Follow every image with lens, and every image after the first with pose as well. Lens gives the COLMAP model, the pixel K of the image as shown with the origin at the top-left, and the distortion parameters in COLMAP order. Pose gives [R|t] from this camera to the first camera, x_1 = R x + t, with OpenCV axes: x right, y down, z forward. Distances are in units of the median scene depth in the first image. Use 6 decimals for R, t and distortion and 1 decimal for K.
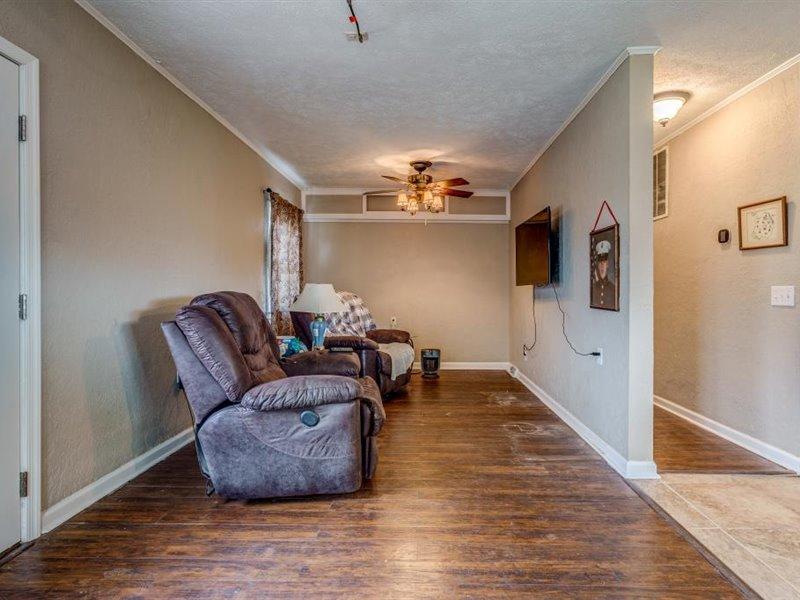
lens RADIAL K [[421.9, 0, 425.0], [0, 421.9, 296.4], [0, 0, 1]] dist [-0.001508, 0.002841]
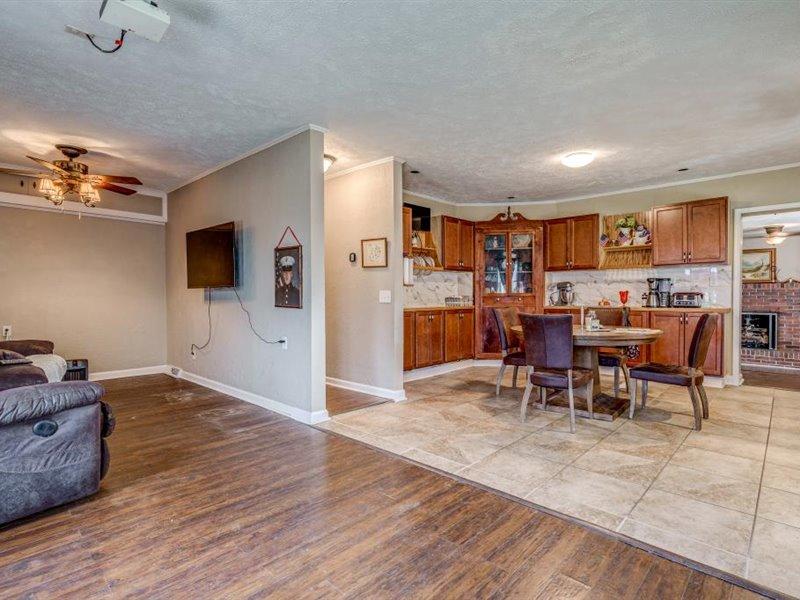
lens RADIAL K [[421.9, 0, 406.3], [0, 421.9, 300.9], [0, 0, 1]] dist [-0.001508, 0.002841]
pose [[0.671916, -0.012546, 0.740521, -0.308545], [0.008140, 0.999921, 0.009554, 0.000377], [-0.740582, -0.000392, 0.671966, -0.172164]]
